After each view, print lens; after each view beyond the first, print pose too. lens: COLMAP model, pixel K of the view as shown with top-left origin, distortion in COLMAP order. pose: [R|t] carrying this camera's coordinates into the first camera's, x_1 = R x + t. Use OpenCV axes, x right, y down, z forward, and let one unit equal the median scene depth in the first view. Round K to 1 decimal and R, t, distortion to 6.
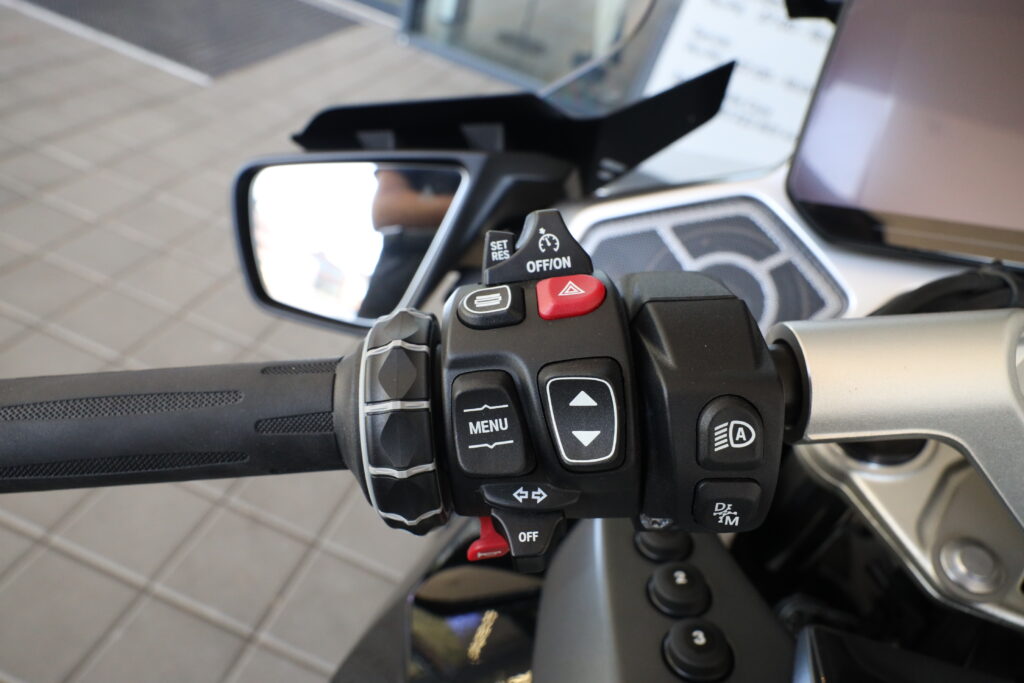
lens RADIAL K [[696.3, 0, 512.4], [0, 696.3, 342.1], [0, 0, 1]] dist [-0.002588, 0.000342]
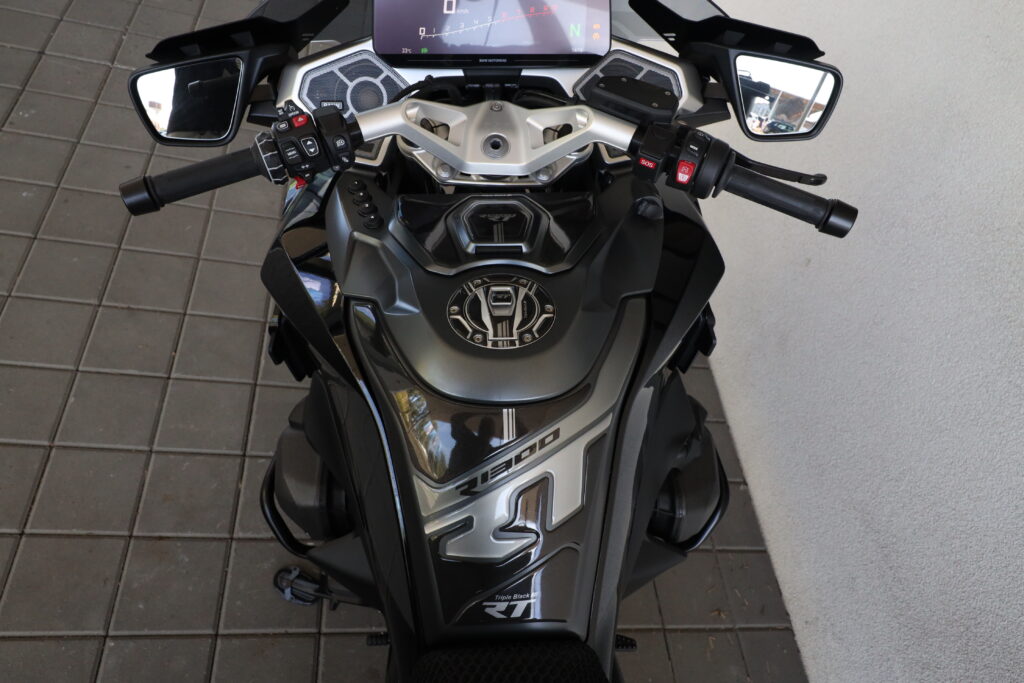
lens RADIAL K [[696.3, 0, 515.2], [0, 696.3, 337.8], [0, 0, 1]] dist [-0.002588, 0.000342]
pose [[0.925814, -0.292651, 0.239215, -0.114409], [0.200926, 0.917096, 0.344330, -0.047510], [-0.320152, -0.270721, 0.907862, -3.700425]]
